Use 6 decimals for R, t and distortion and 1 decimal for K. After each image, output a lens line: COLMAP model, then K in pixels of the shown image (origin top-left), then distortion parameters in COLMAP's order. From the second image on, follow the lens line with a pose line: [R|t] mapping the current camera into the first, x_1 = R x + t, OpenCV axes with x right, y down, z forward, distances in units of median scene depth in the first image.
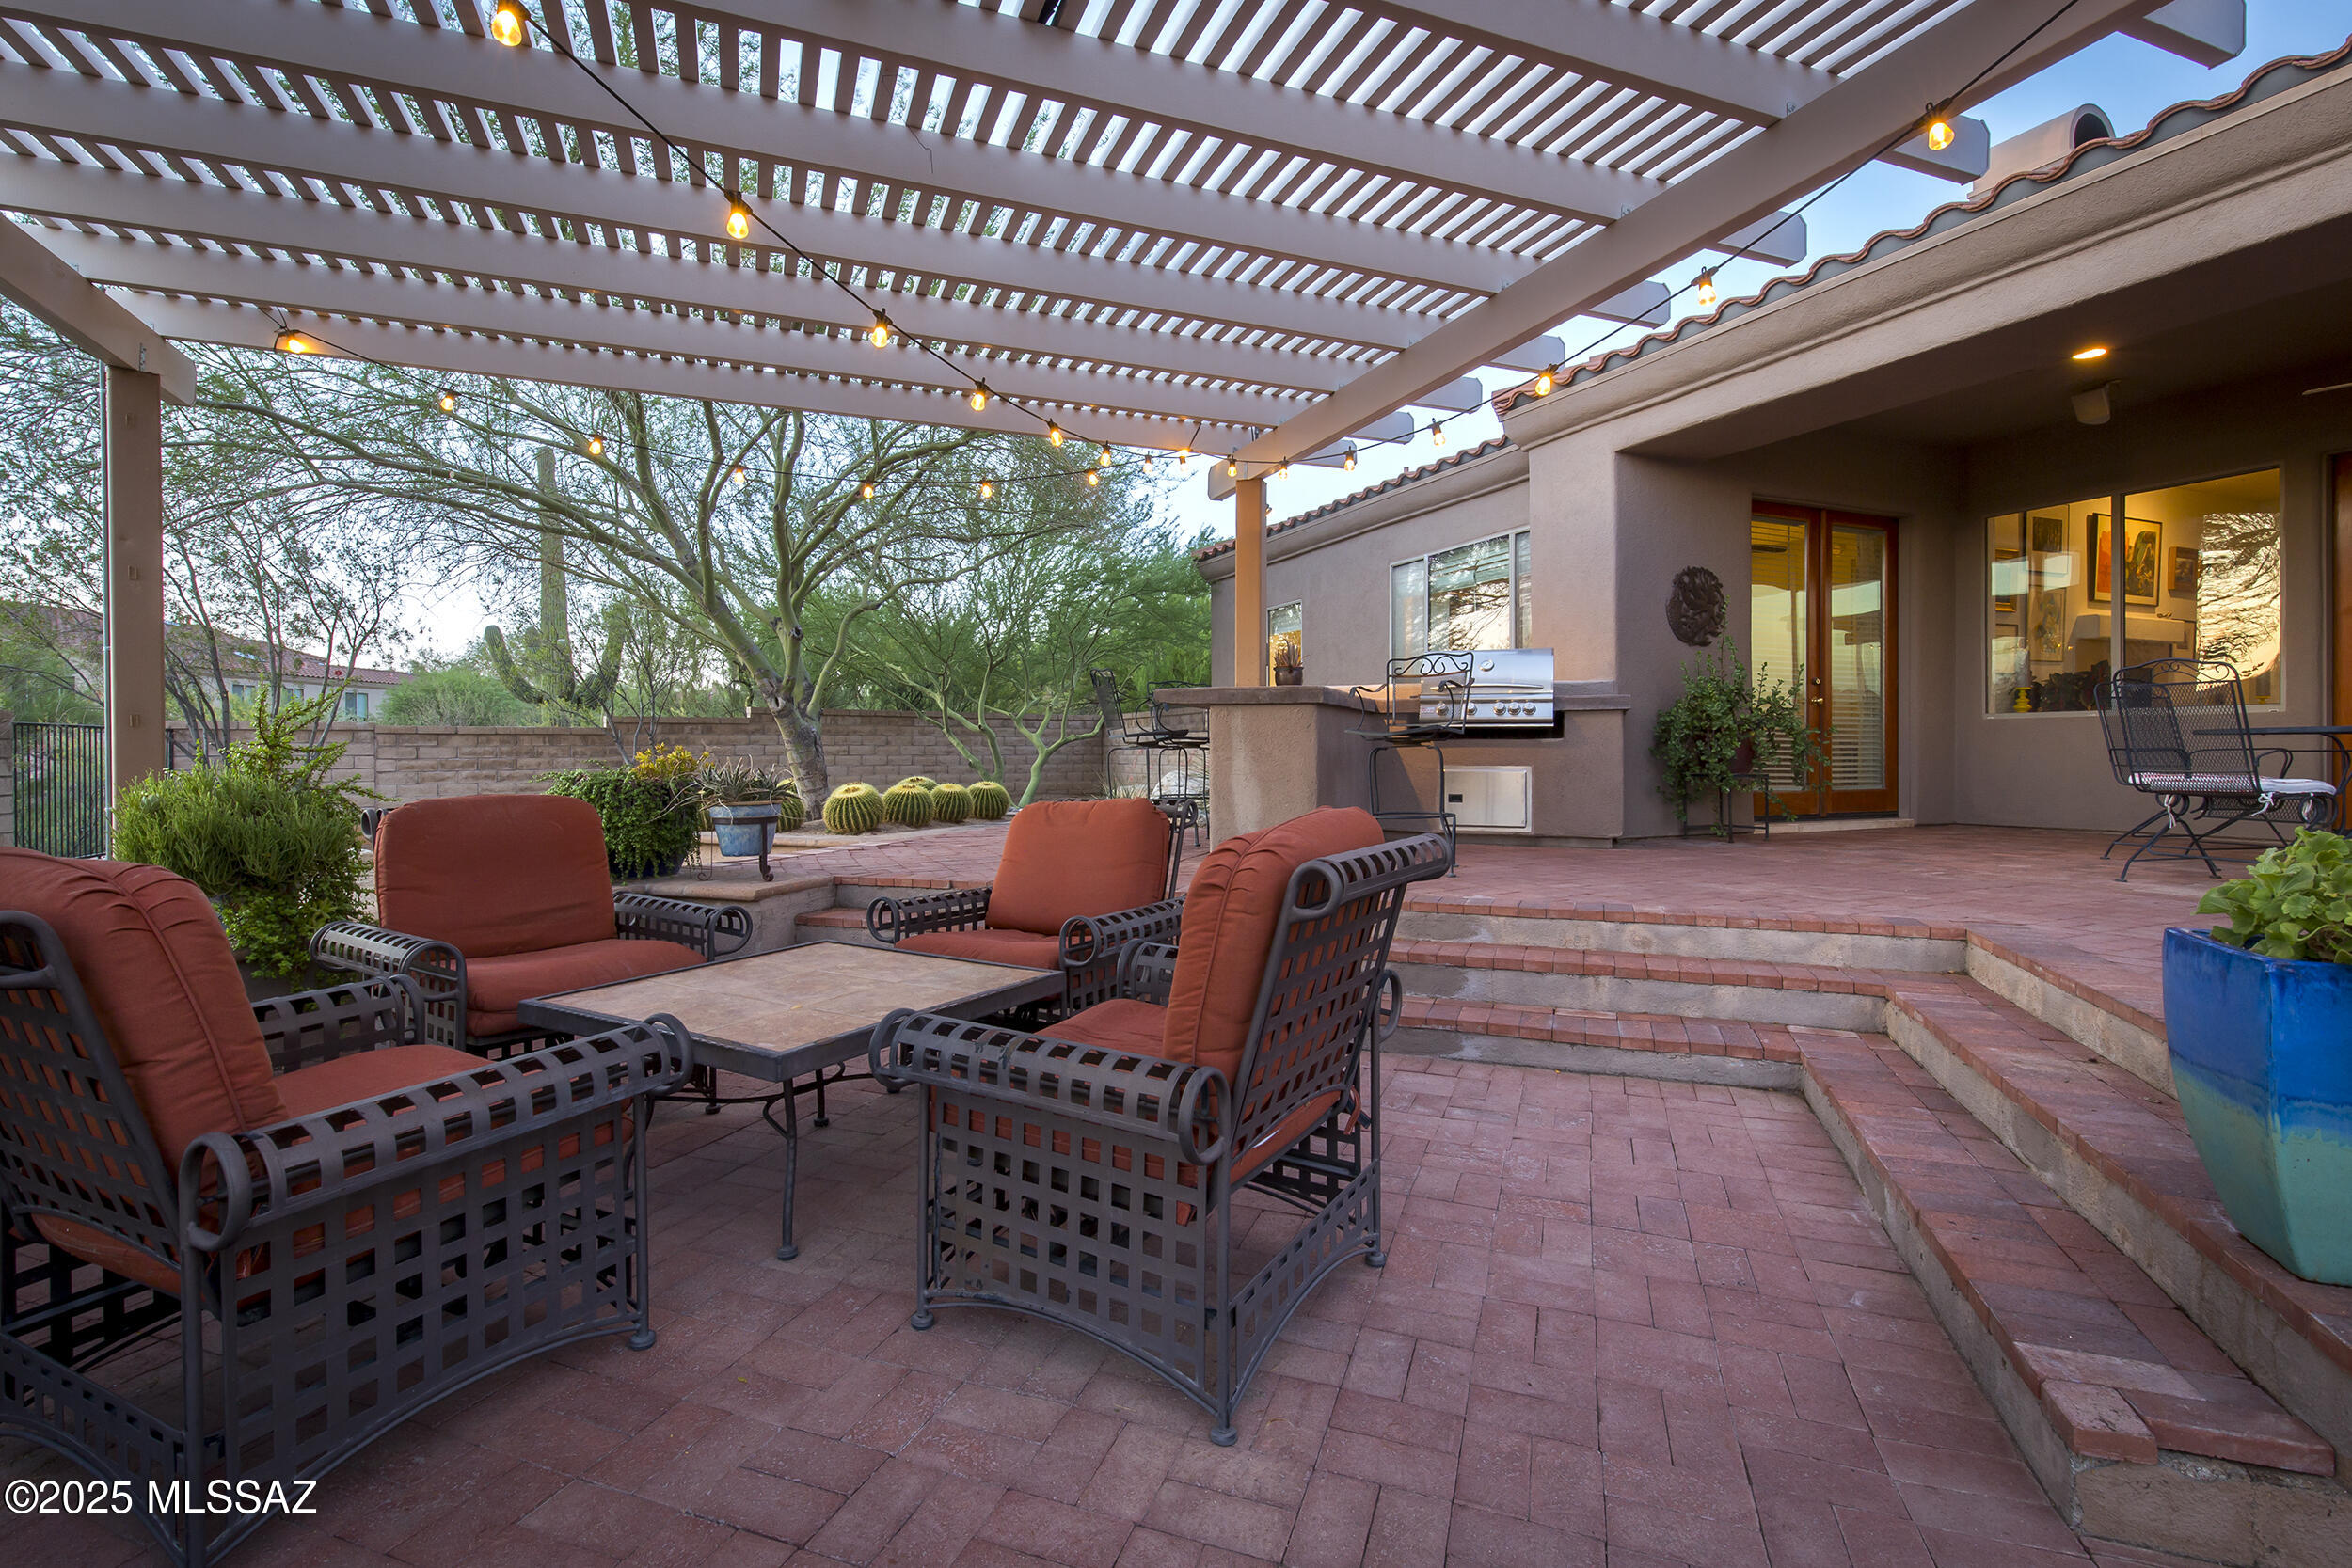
lens RADIAL K [[1083.0, 0, 1172.1], [0, 1083.0, 764.9], [0, 0, 1]] dist [0.000405, 0.000009]
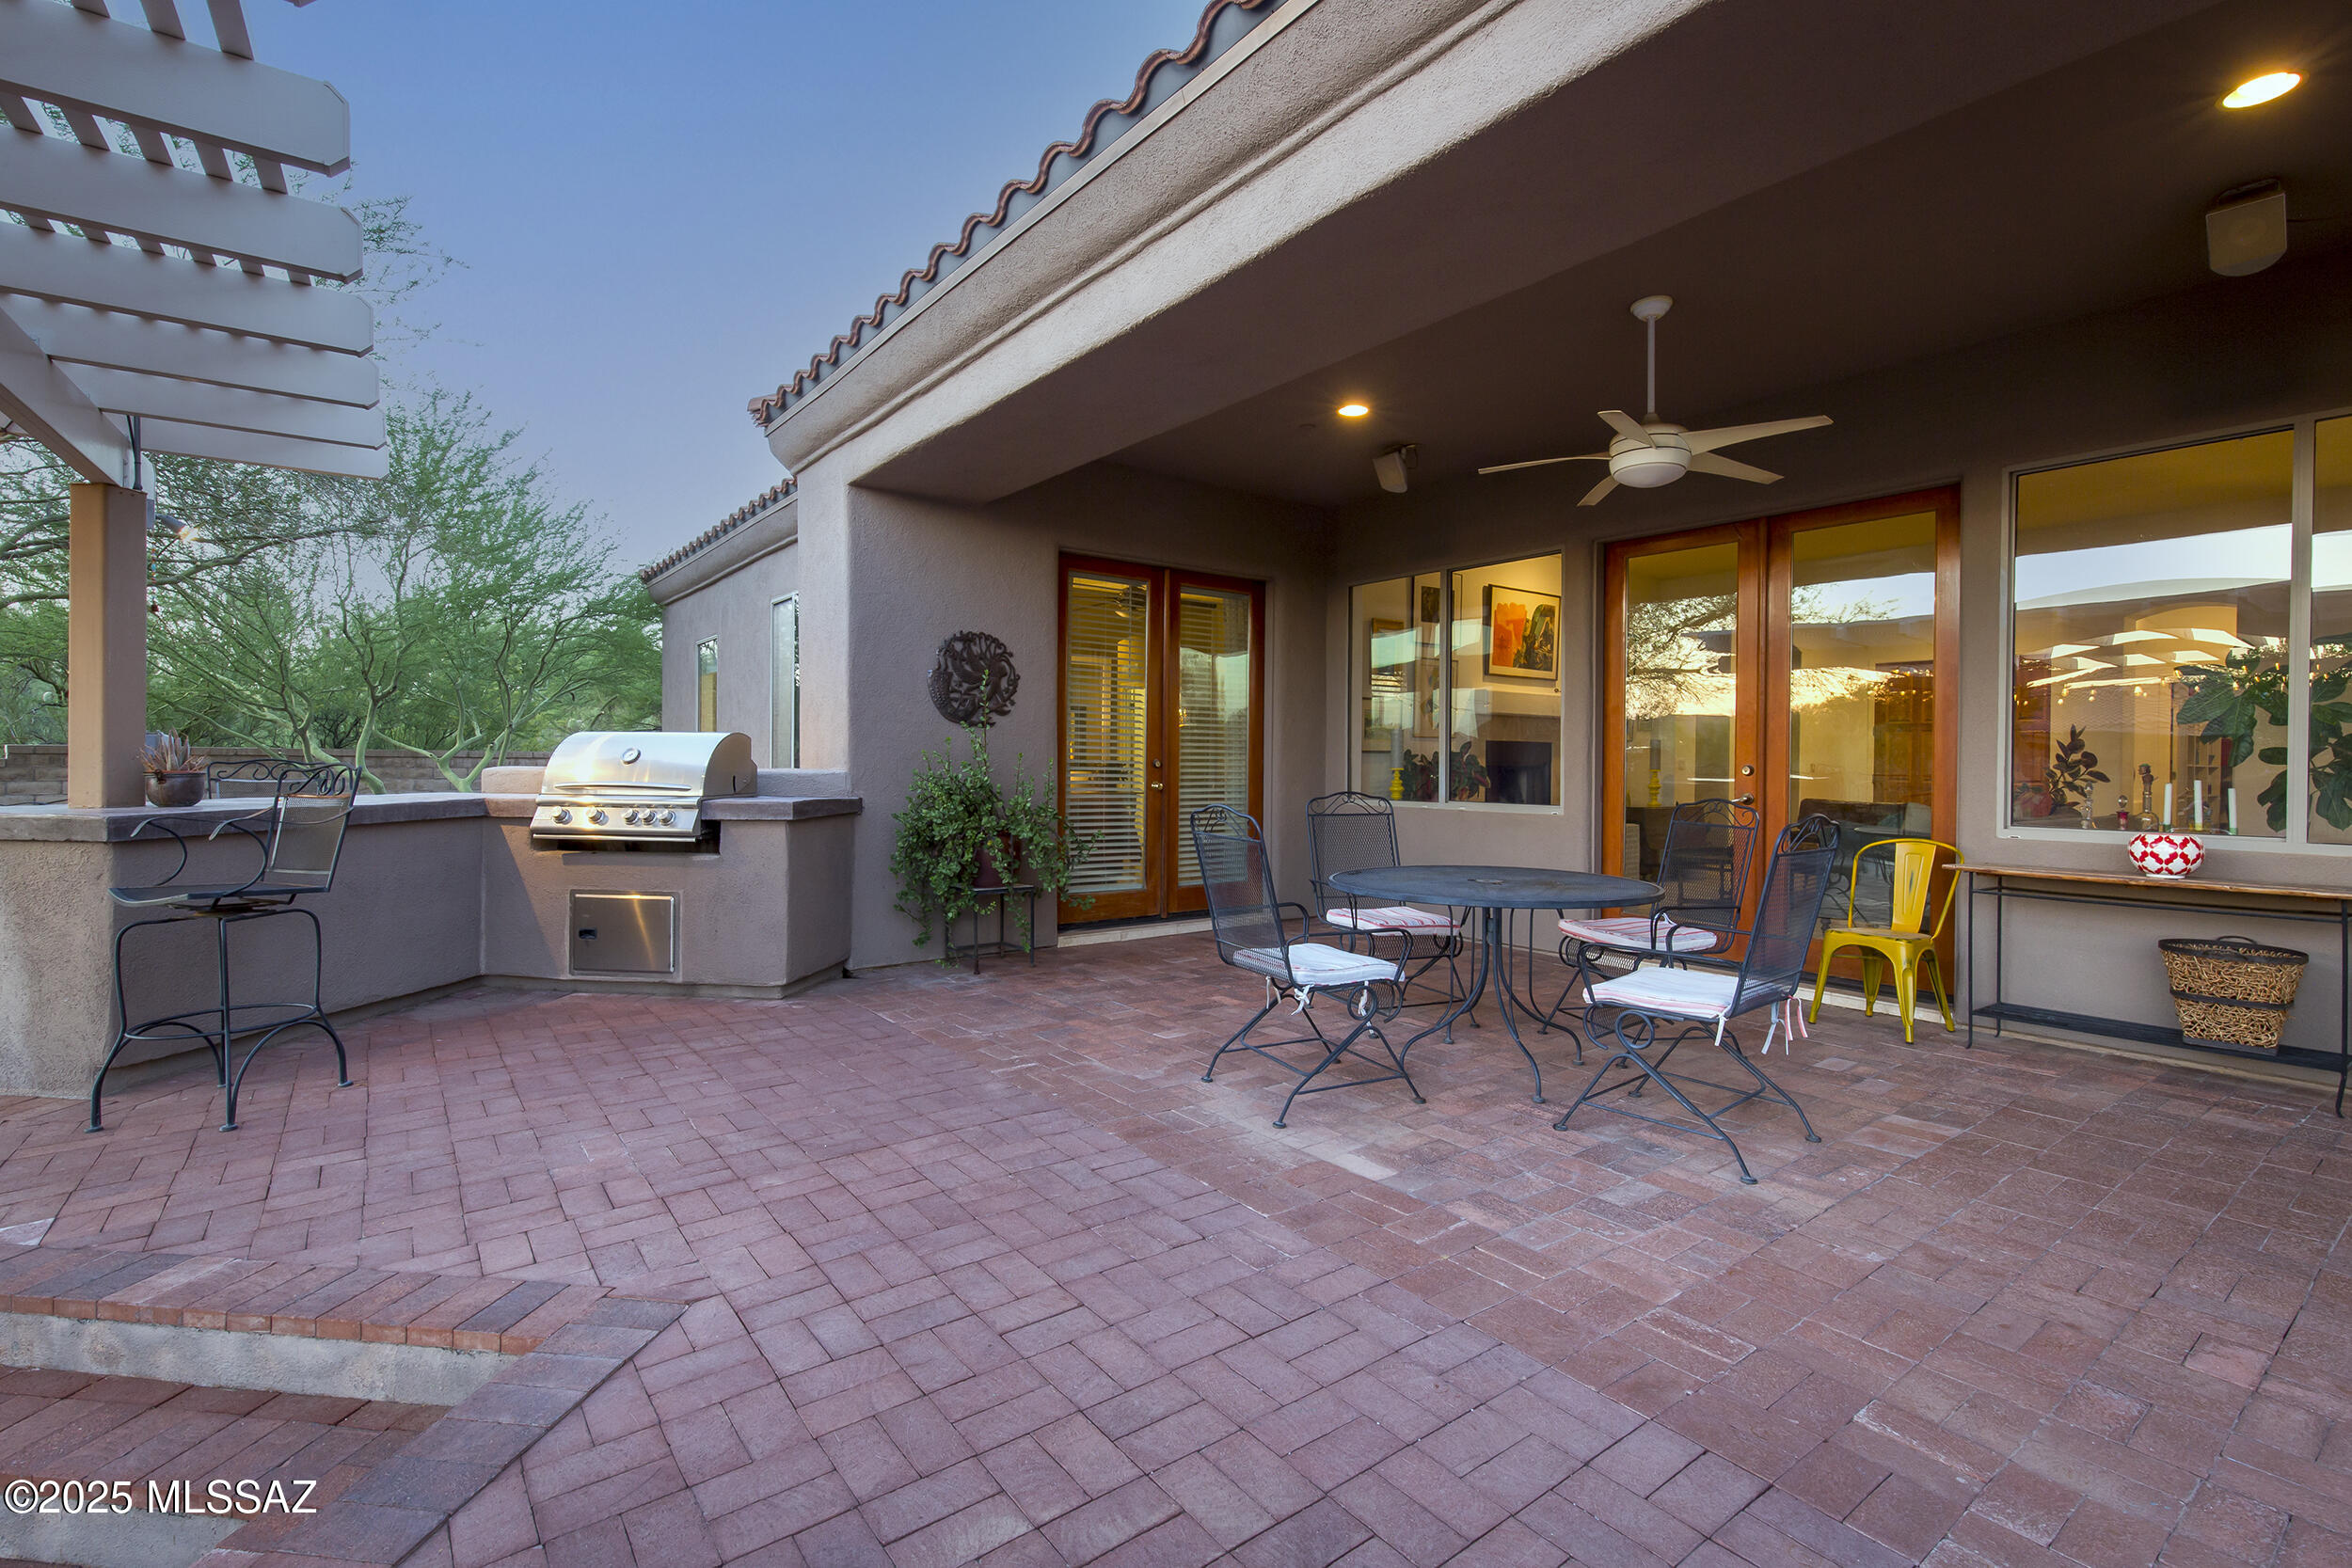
lens RADIAL K [[1068.6, 0, 1176.0], [0, 1068.6, 784.0], [0, 0, 1]] dist [0.016503, -0.000082]
pose [[0.970784, 0.004291, 0.239915, 0.452279], [-0.006262, 0.999953, 0.007453, -0.075608], [-0.239871, -0.008738, 0.970765, 0.174447]]
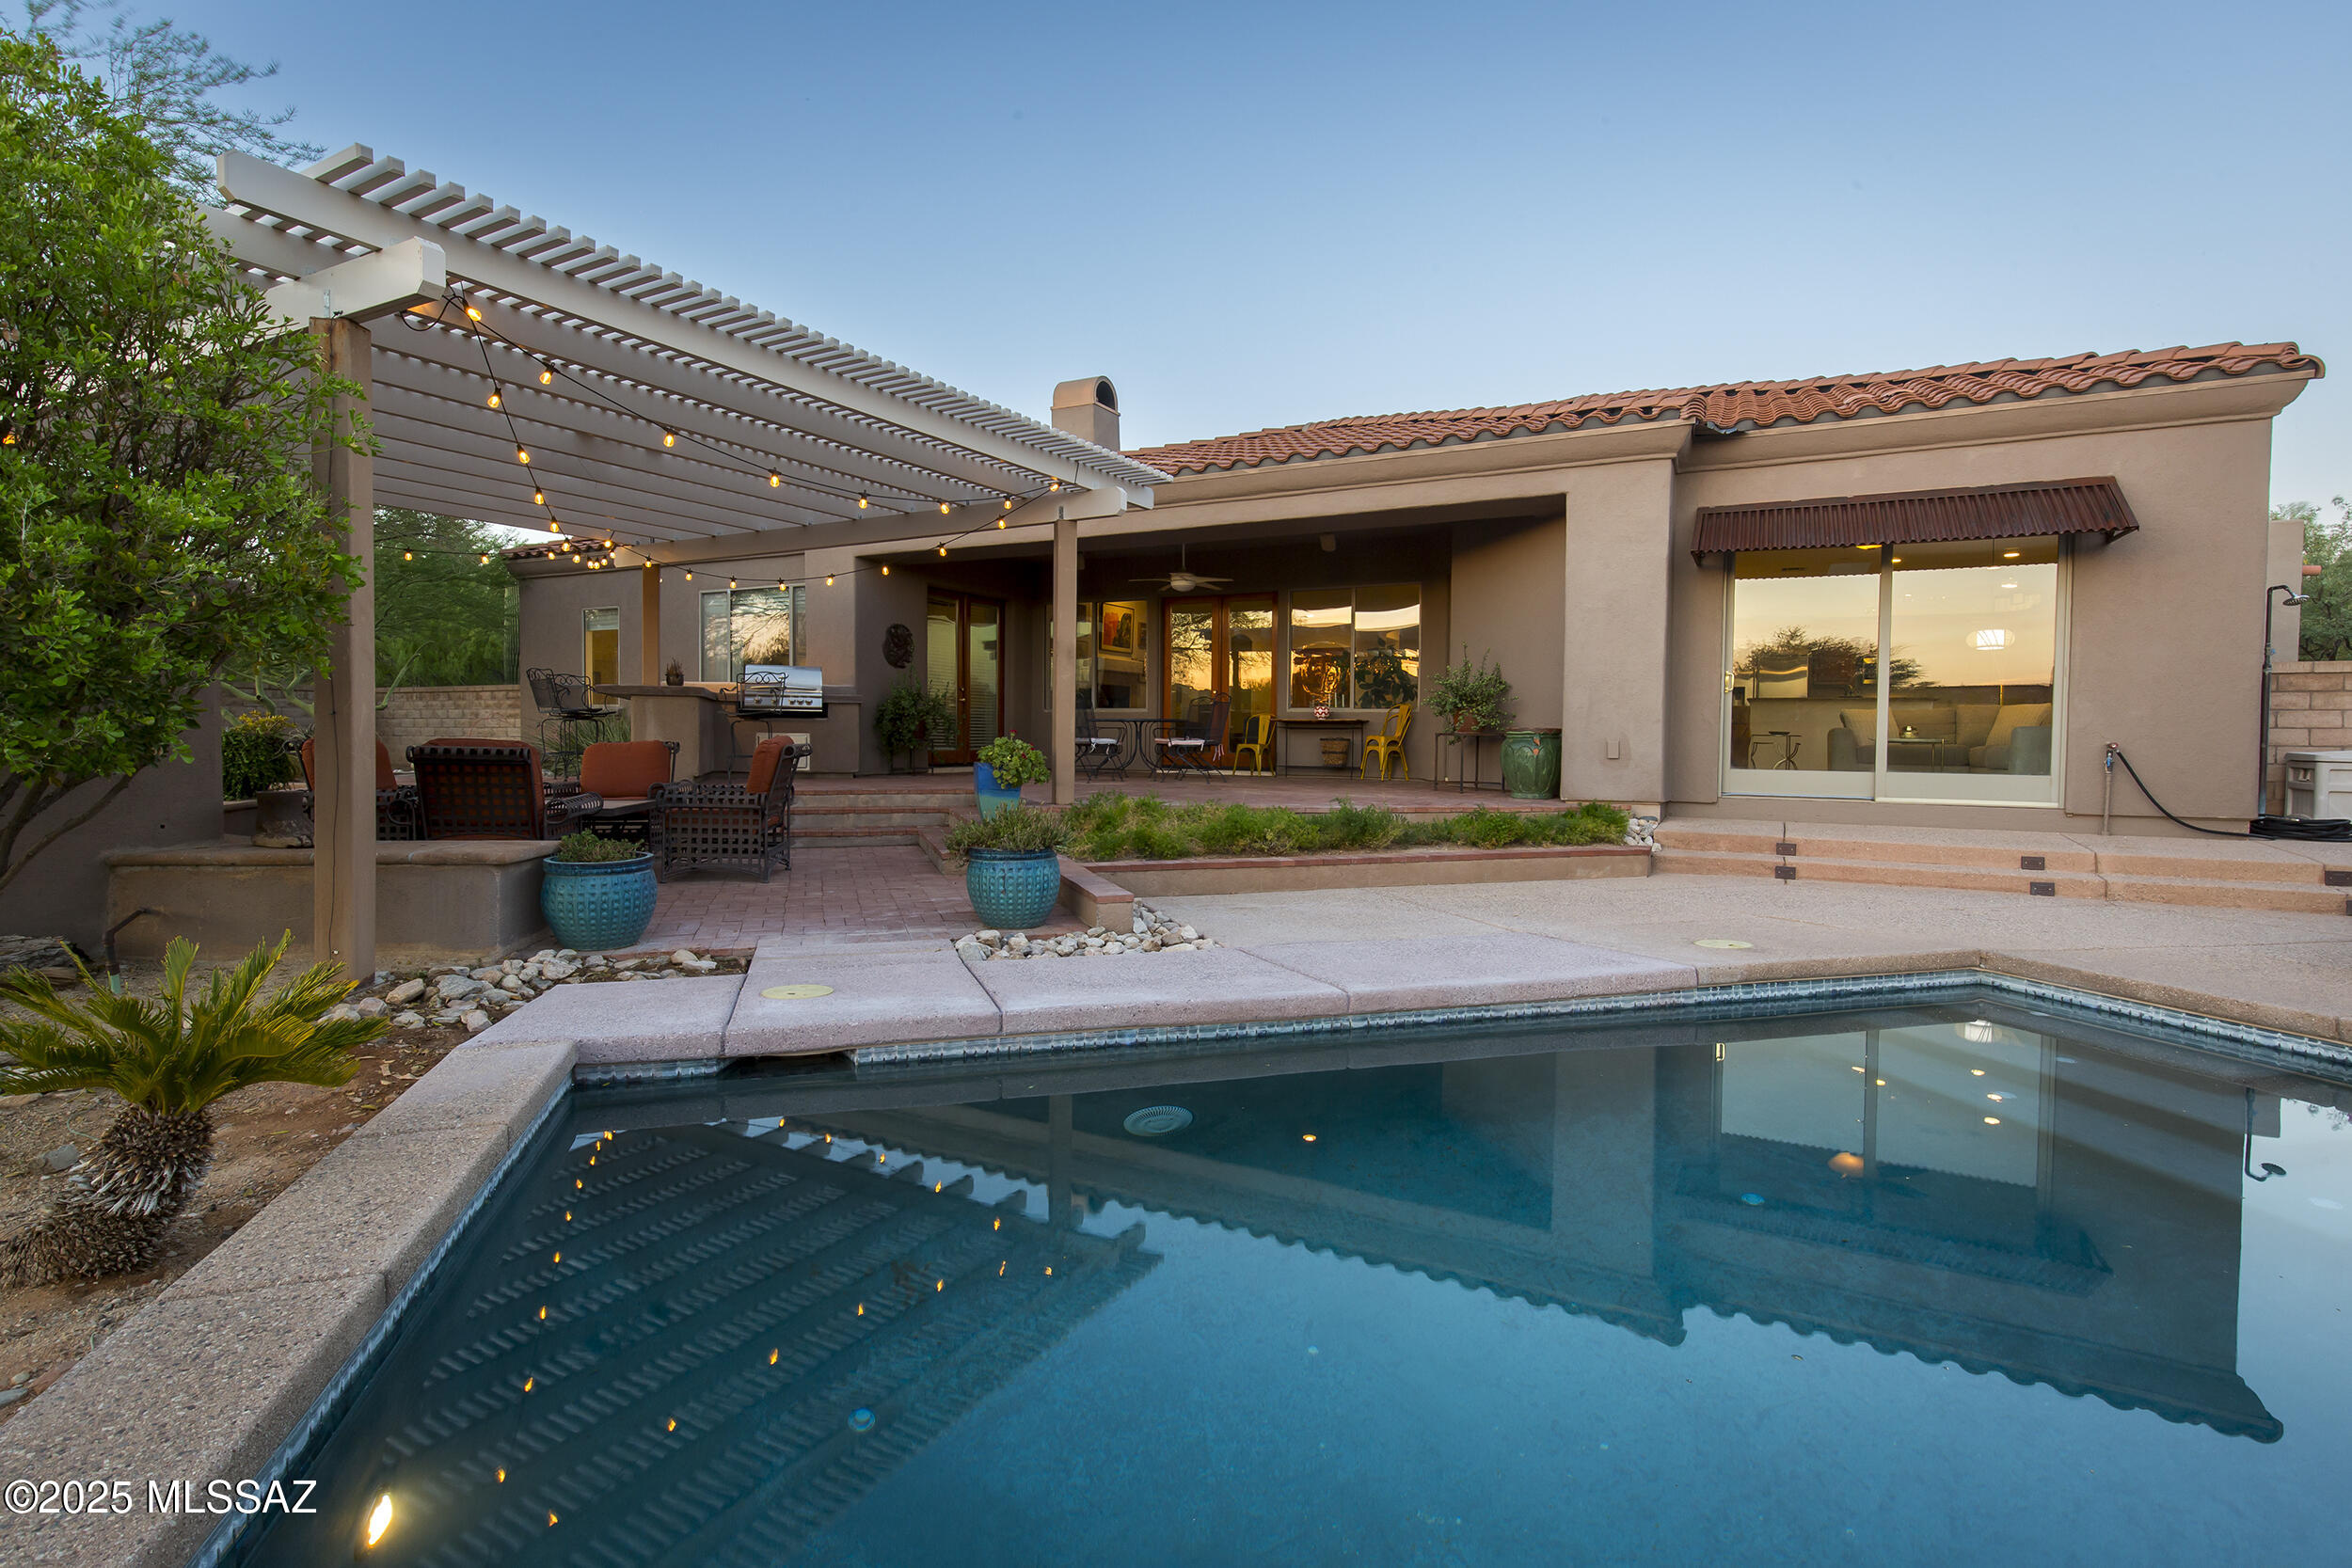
lens RADIAL K [[1122.2, 0, 1168.3], [0, 1122.2, 745.0], [0, 0, 1]] dist [-0.000876, -0.000051]
pose [[0.788178, 0.003433, 0.615438, -0.317111], [-0.002737, 0.999994, -0.002073, 0.021103], [-0.615442, -0.000050, 0.788182, -0.765057]]
